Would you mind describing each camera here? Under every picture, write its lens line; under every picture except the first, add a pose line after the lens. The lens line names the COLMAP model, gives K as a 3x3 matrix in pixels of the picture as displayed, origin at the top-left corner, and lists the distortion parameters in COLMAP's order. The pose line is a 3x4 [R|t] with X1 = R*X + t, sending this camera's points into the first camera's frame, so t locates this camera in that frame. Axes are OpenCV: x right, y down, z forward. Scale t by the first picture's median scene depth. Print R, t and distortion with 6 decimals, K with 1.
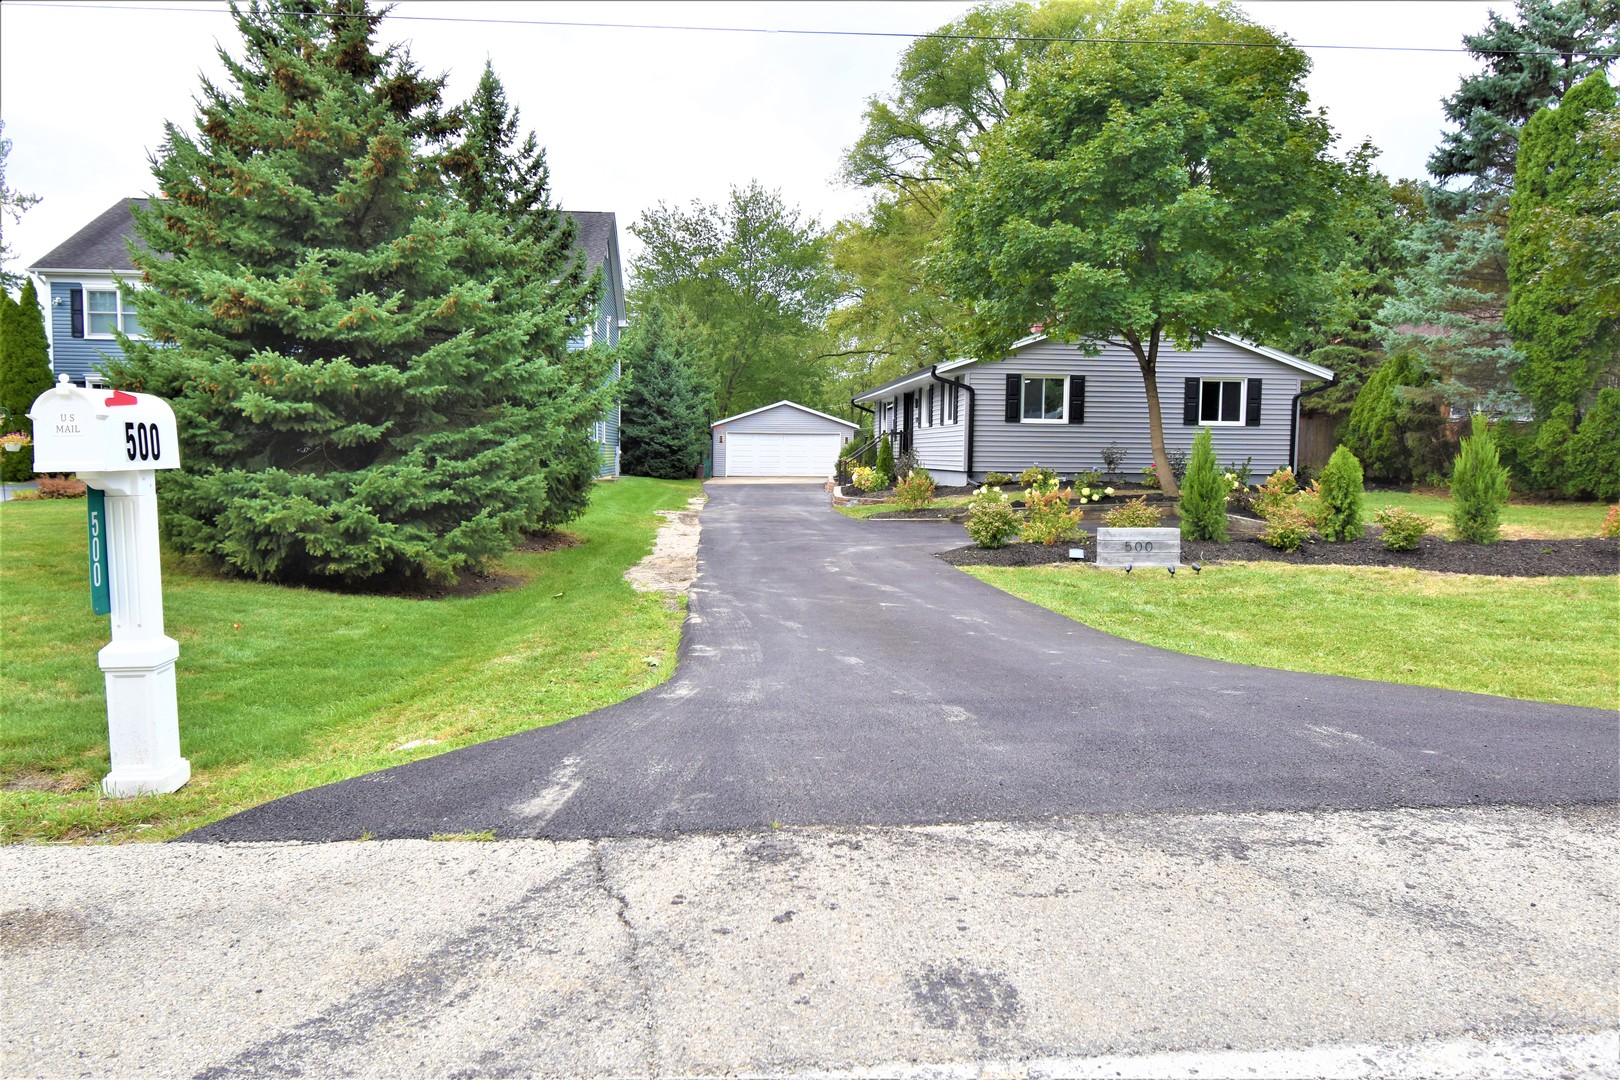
lens RADIAL K [[1117.1, 0, 810.0], [0, 1117.1, 540.0], [0, 0, 1]] dist [0.039857, -0.059795]
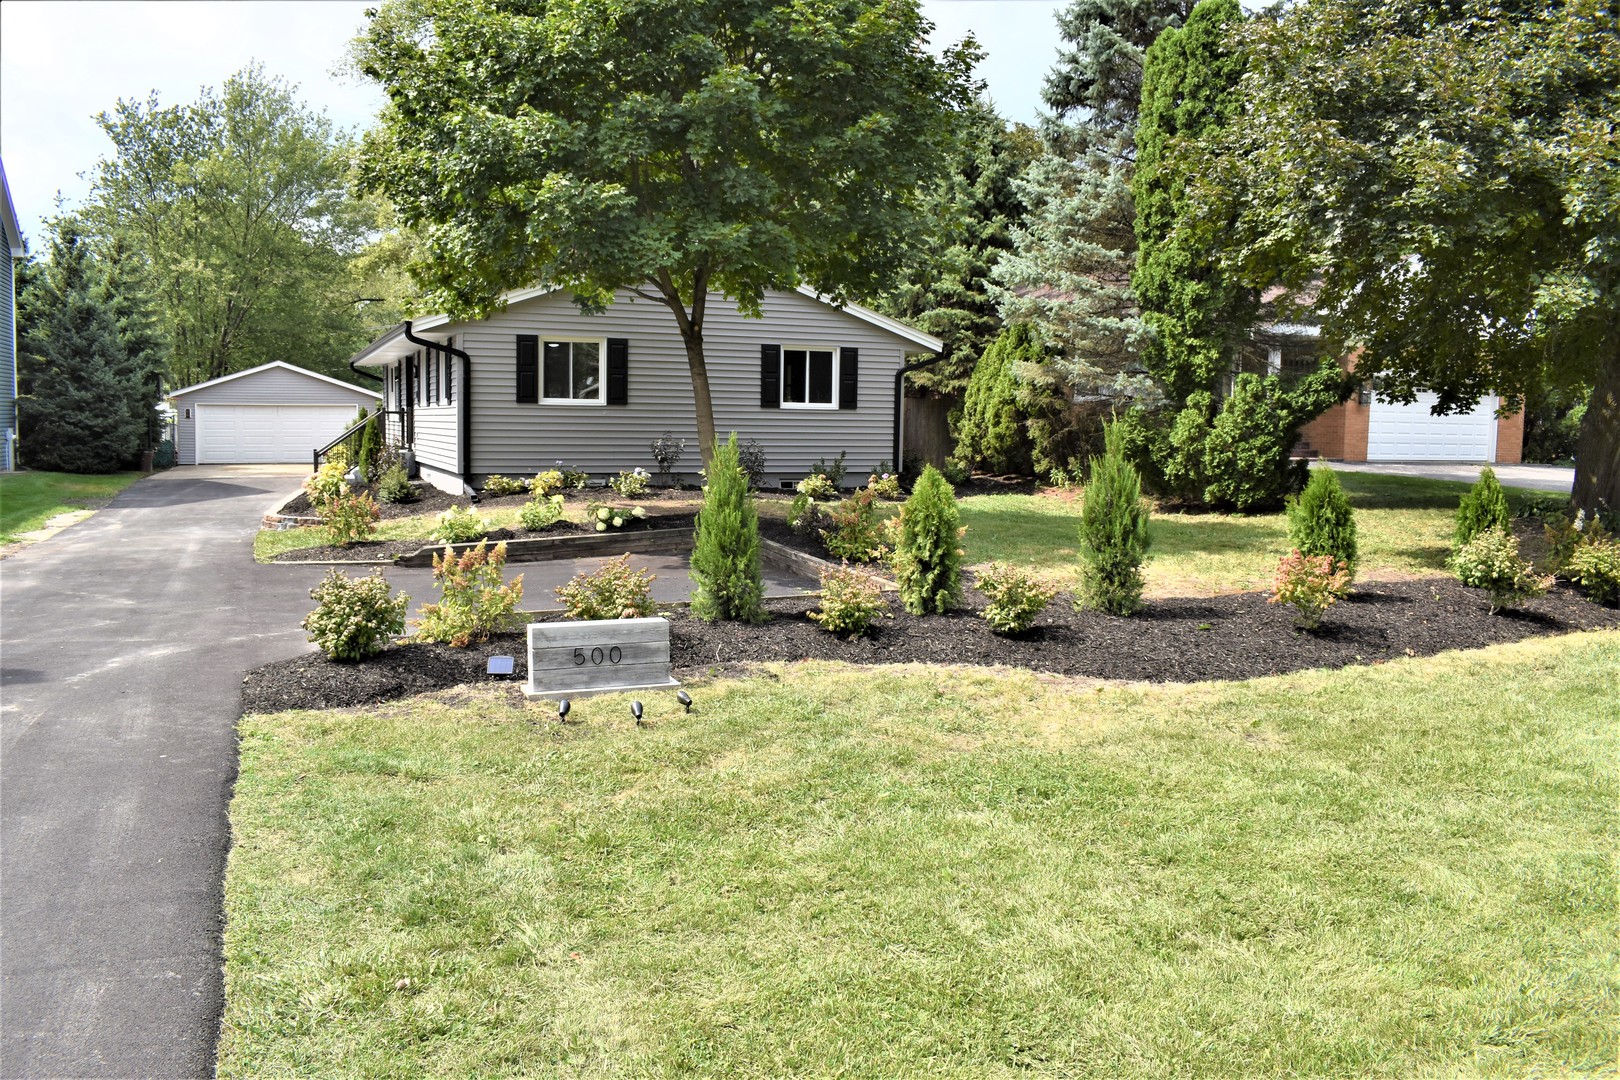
lens RADIAL K [[1278.4, 0, 810.0], [0, 1278.4, 540.0], [0, 0, 1]] dist [-0.097691, 0.001621]
pose [[0.951699, -0.025996, 0.305930, 0.110556], [0.019930, 0.999538, 0.022934, -0.036323], [-0.306385, -0.015729, 0.951778, 0.195129]]
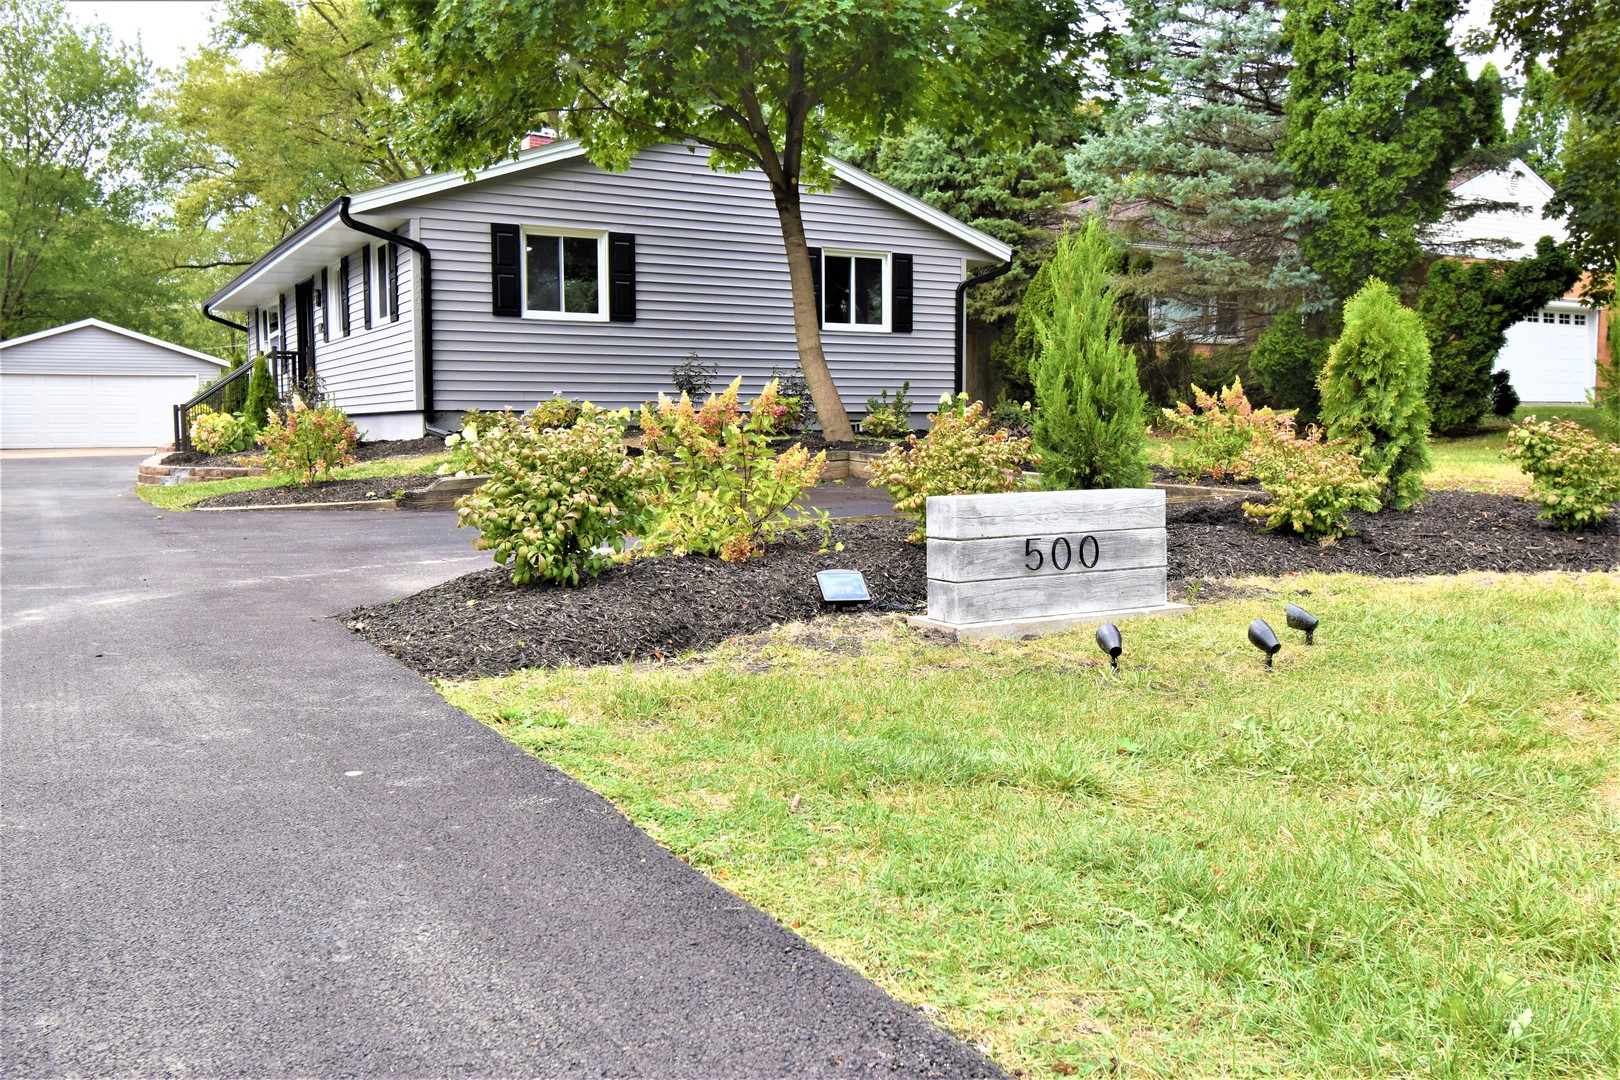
lens RADIAL K [[1354.4, 0, 810.0], [0, 1354.4, 540.0], [0, 0, 1]] dist [-0.003324, -0.004017]
pose [[0.910058, -0.049054, 0.411568, 0.046348], [0.046849, 0.998782, 0.015449, -0.003566], [-0.411824, 0.005223, 0.911248, 0.386660]]
